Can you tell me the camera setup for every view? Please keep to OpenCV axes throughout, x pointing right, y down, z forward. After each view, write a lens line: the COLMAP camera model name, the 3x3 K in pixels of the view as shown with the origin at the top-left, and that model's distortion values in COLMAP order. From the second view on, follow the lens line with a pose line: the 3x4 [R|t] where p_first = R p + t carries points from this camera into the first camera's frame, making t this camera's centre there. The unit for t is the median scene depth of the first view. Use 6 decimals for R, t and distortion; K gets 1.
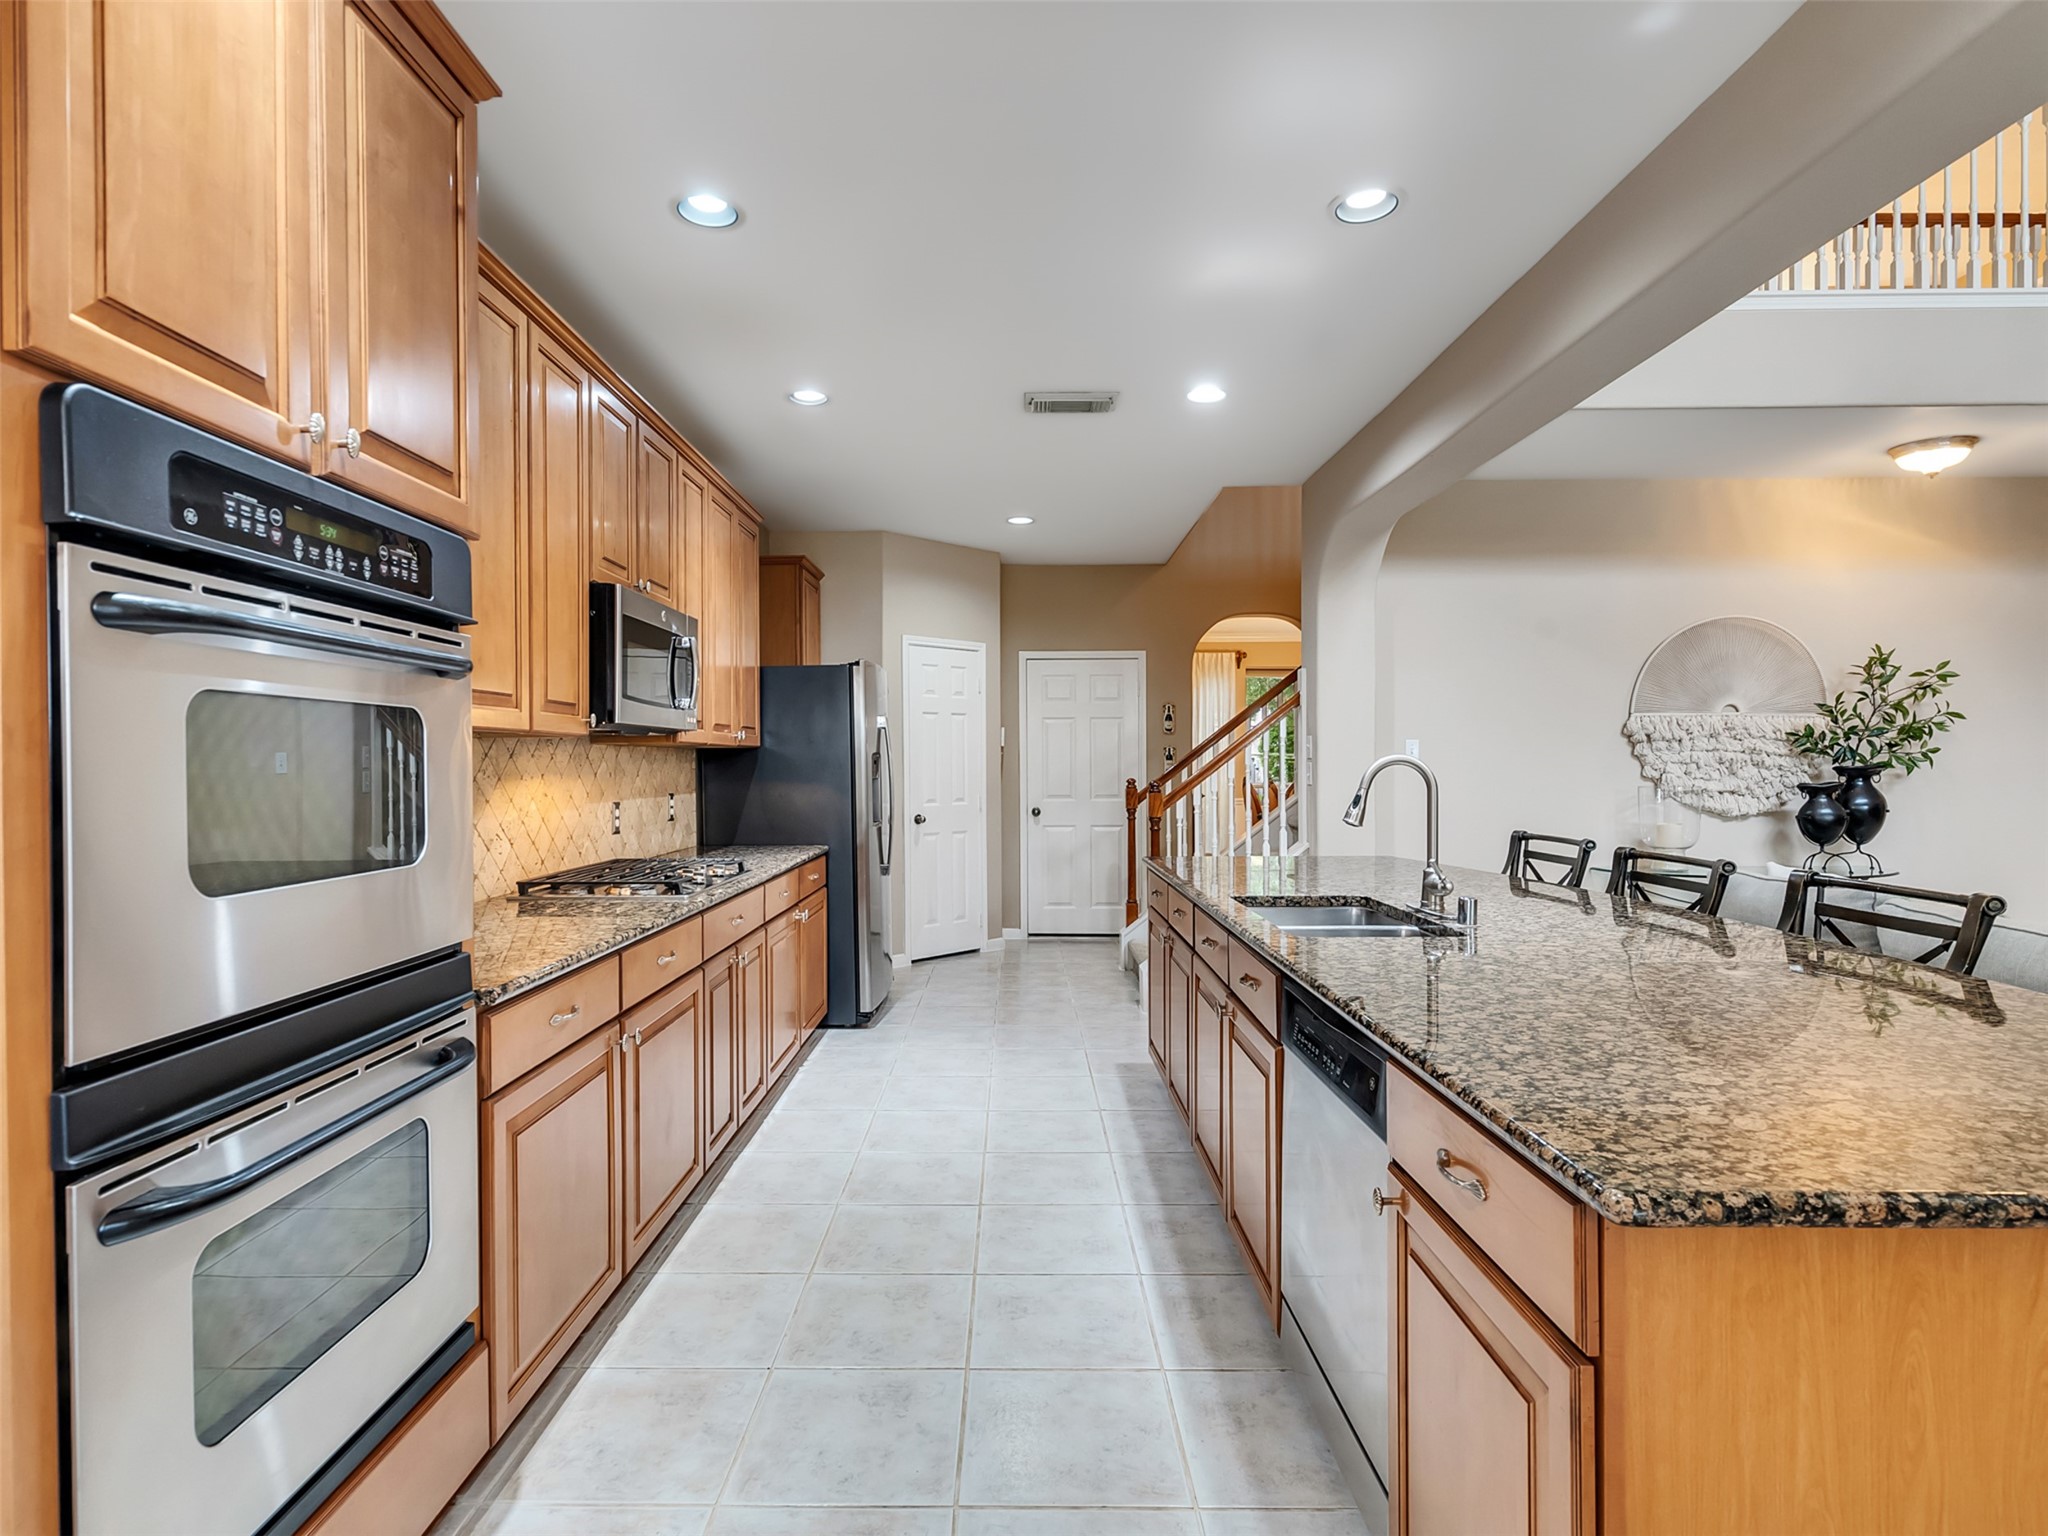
lens RADIAL K [[1046.1, 0, 1016.0], [0, 1046.1, 774.1], [0, 0, 1]] dist [-0.004263, 0.003651]
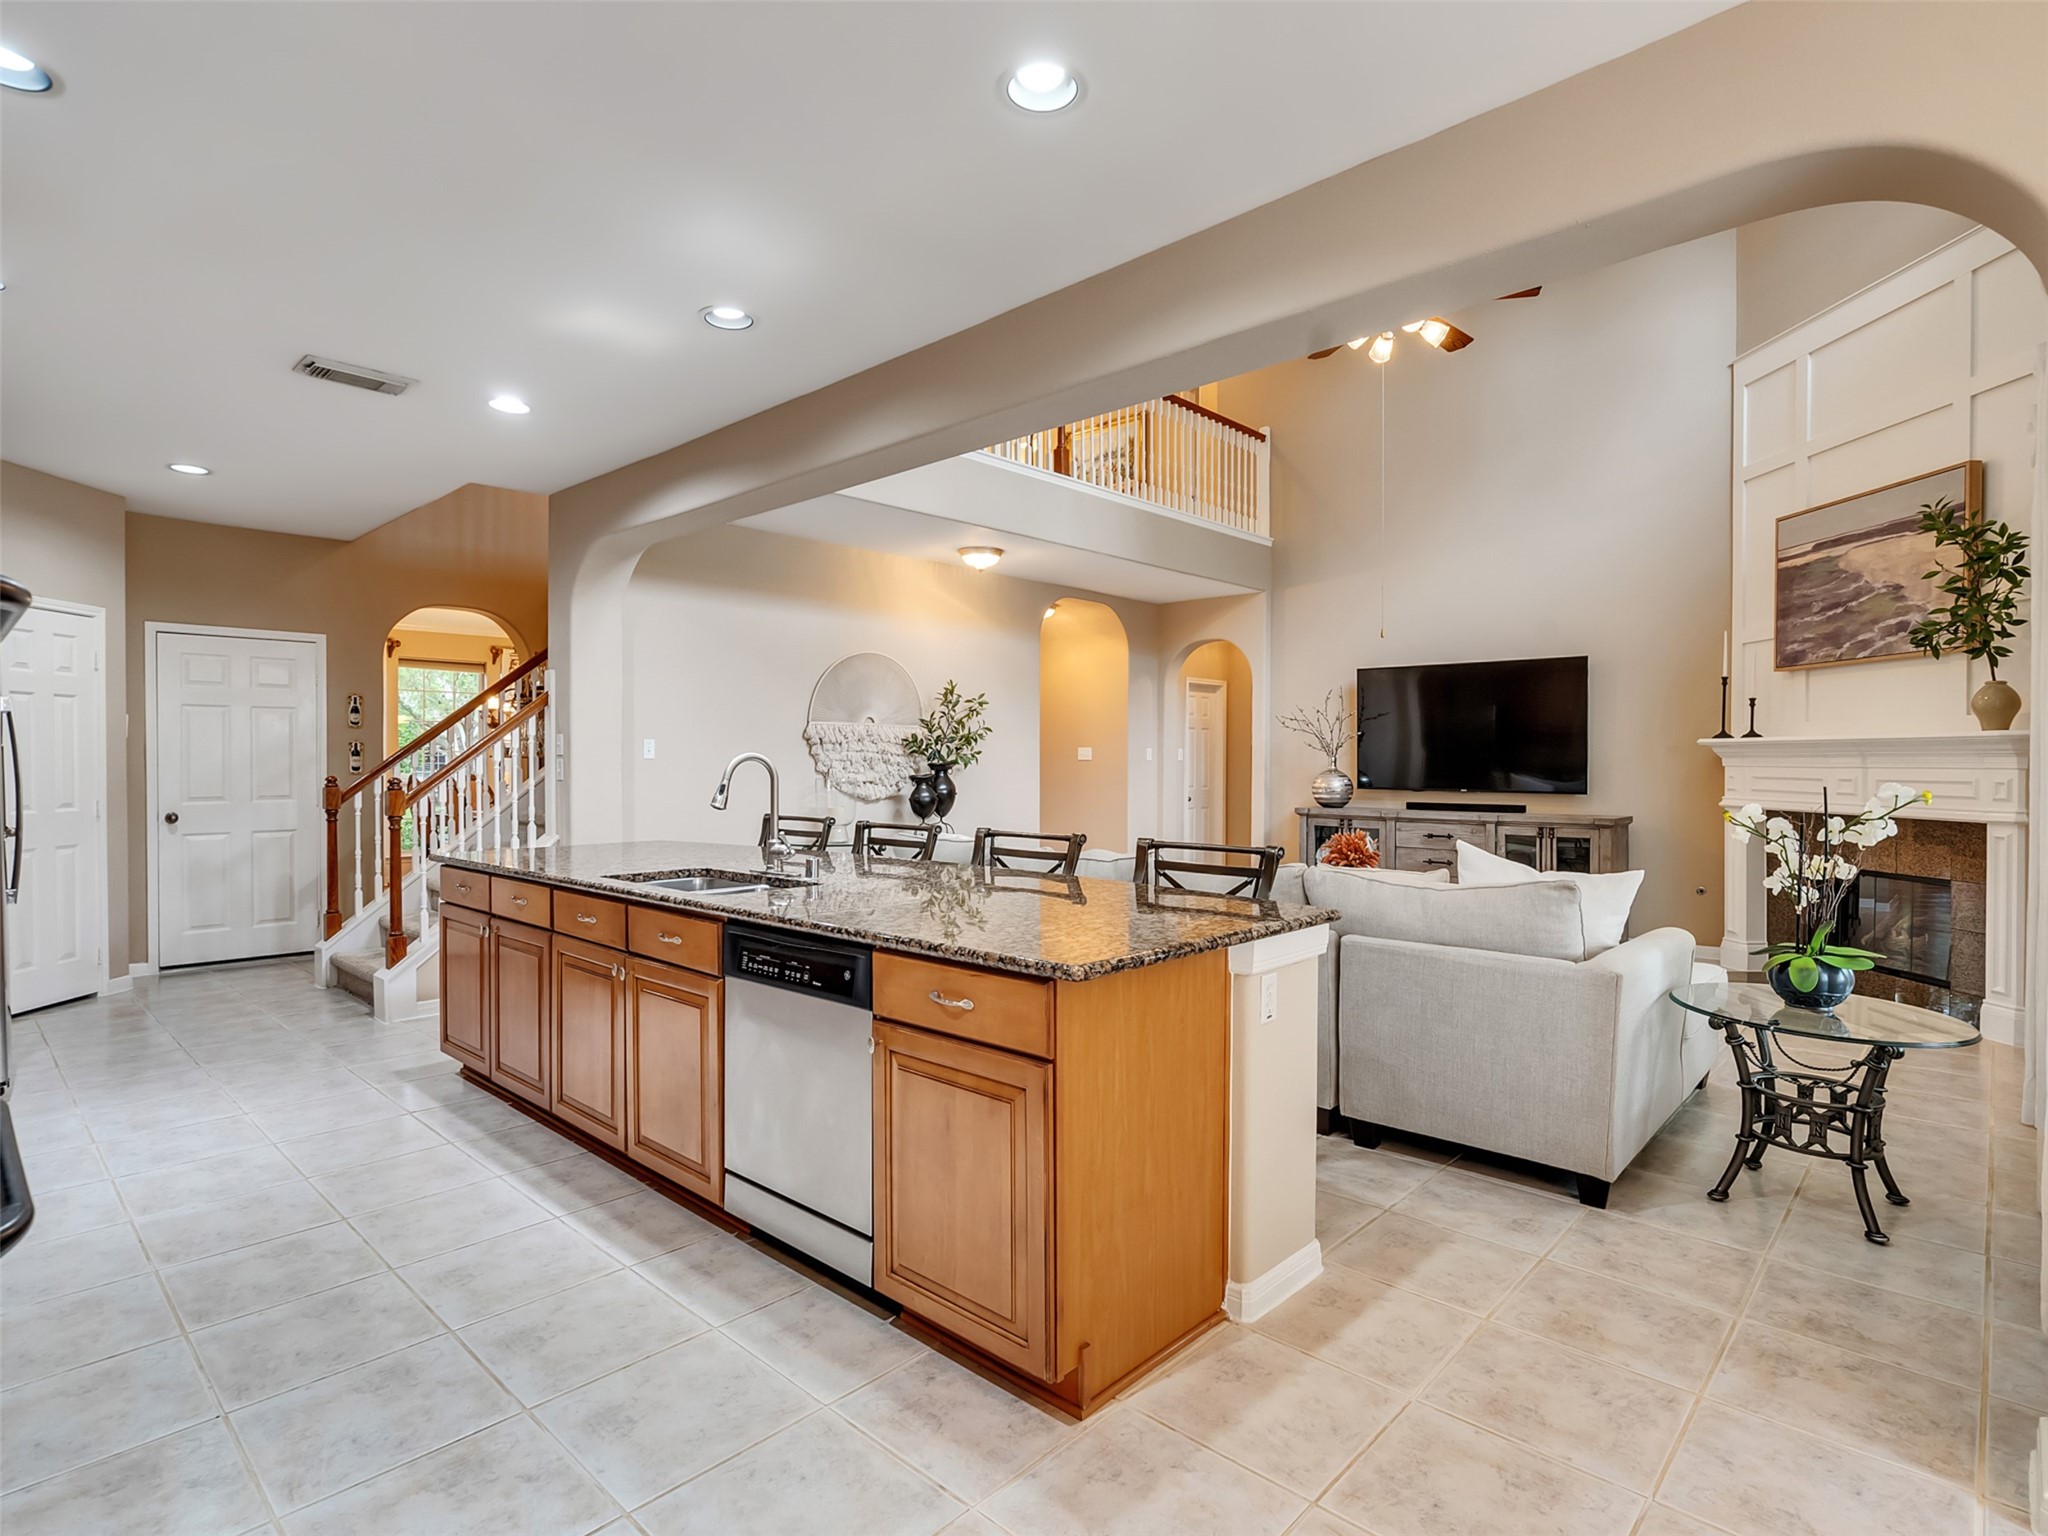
lens RADIAL K [[1046.1, 0, 998.8], [0, 1046.1, 768.7], [0, 0, 1]] dist [-0.004263, 0.003651]
pose [[0.690510, -0.002745, 0.723318, -0.185415], [0.004947, 0.999987, -0.000927, 0.001967], [-0.723306, 0.004218, 0.690515, -0.057478]]
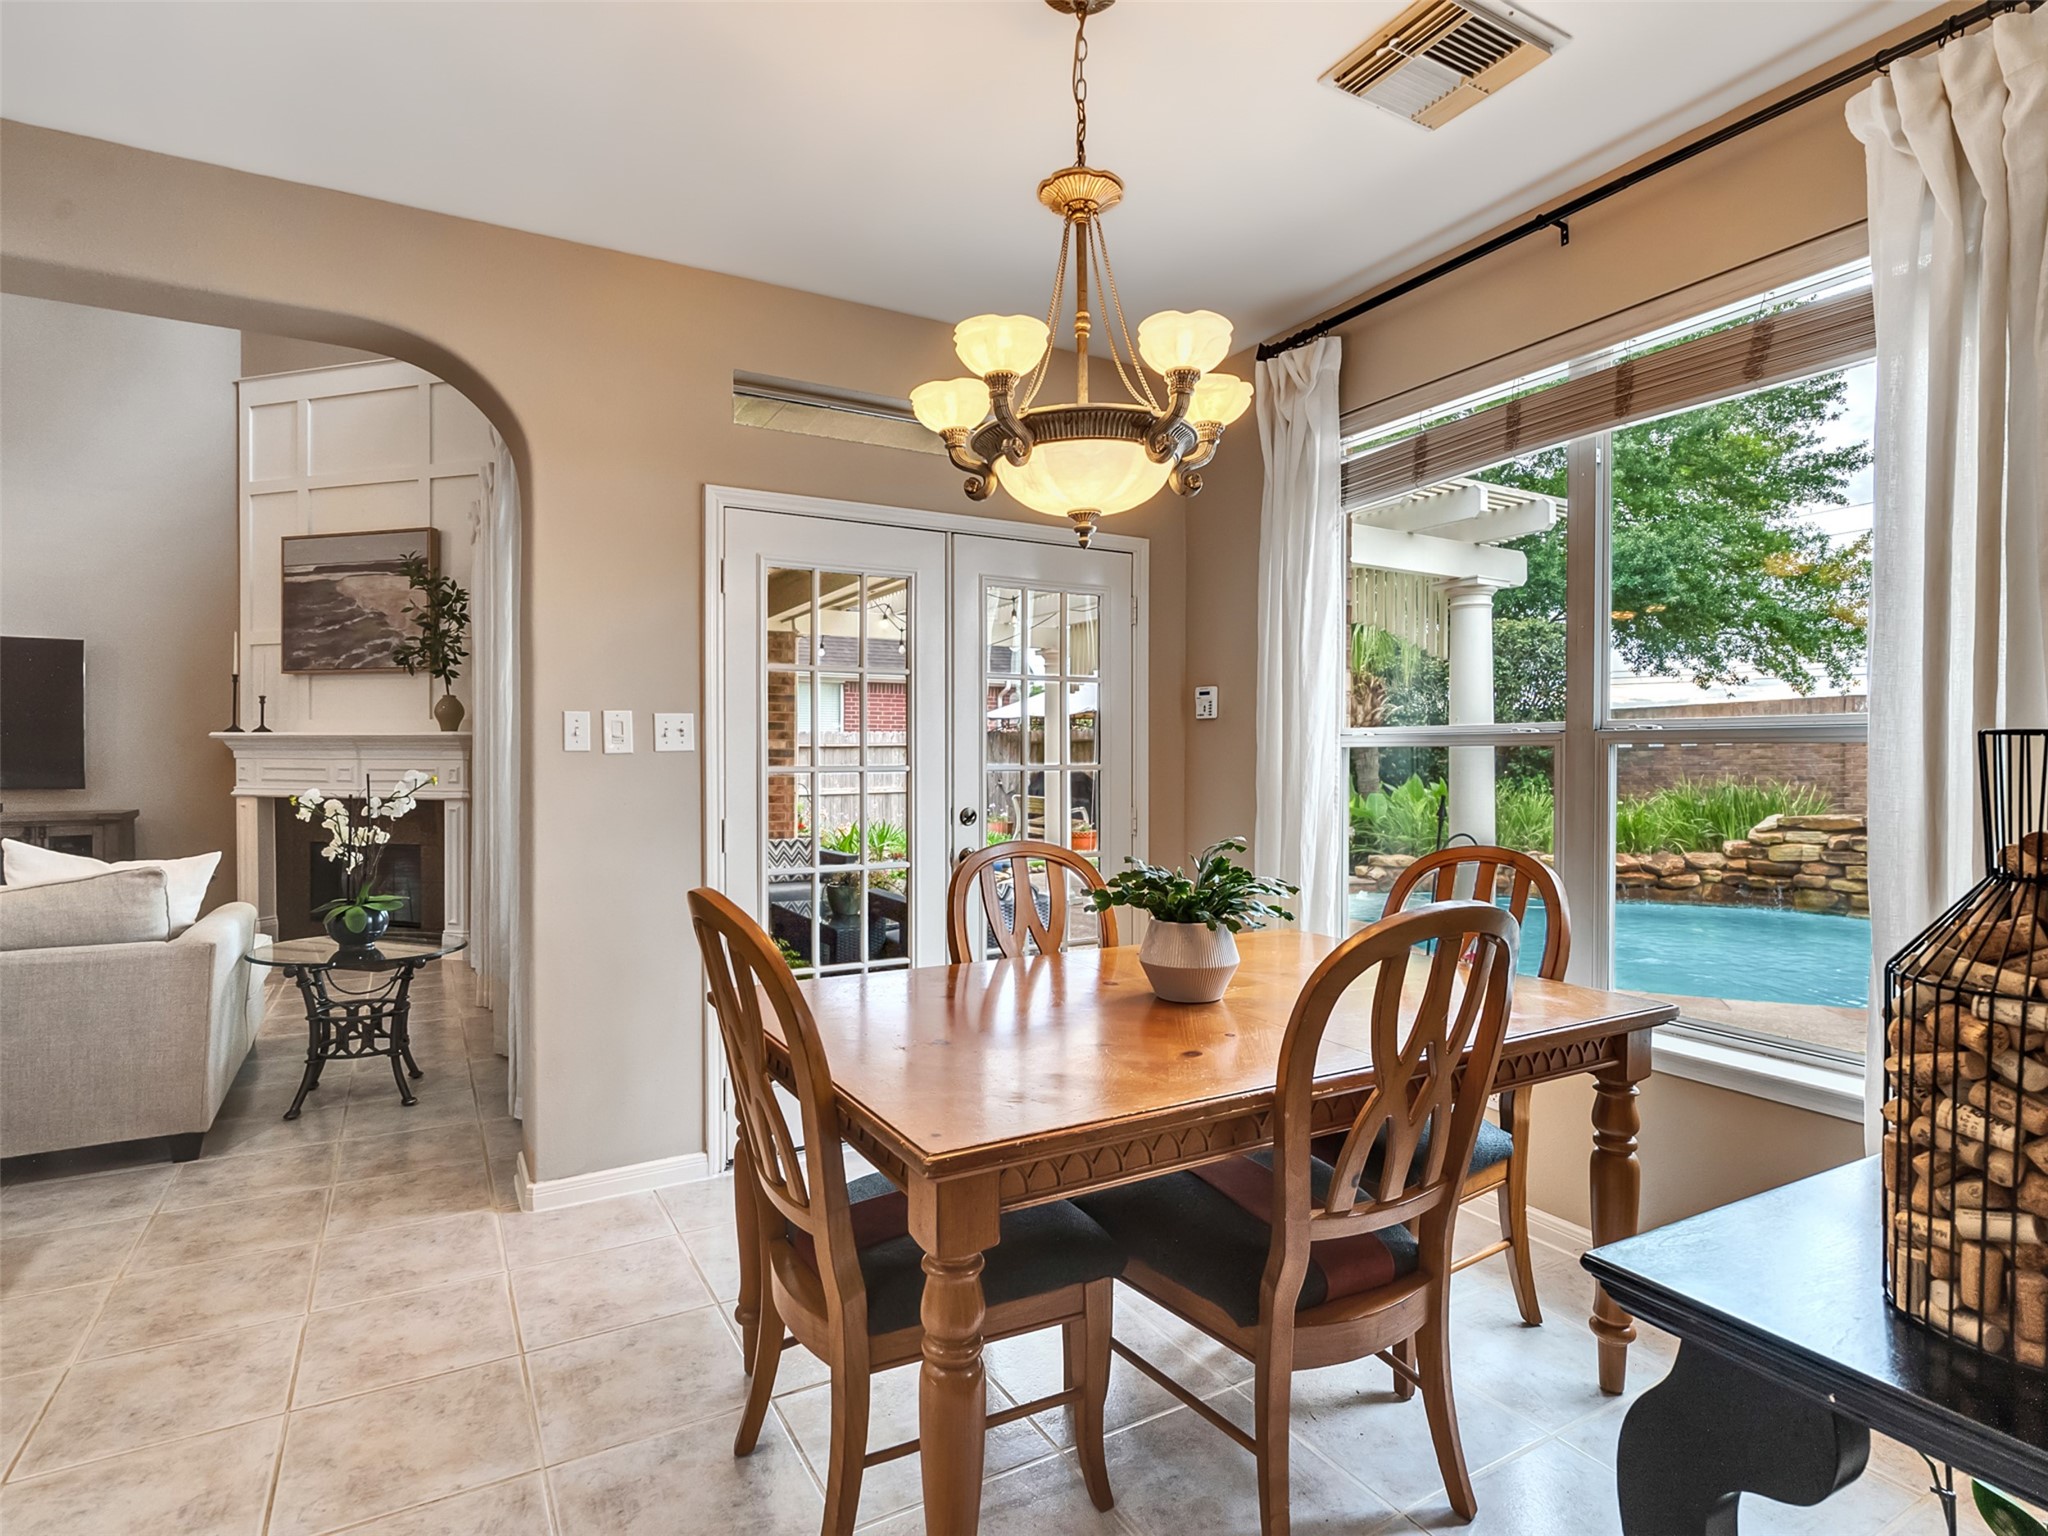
lens RADIAL K [[1046.1, 0, 1015.5], [0, 1046.1, 765.1], [0, 0, 1]] dist [-0.004263, 0.003651]
pose [[-0.501712, -0.007227, 0.865005, -0.333964], [0.006755, 0.999902, 0.012272, 0.001325], [-0.865008, 0.012000, -0.501614, -0.015607]]
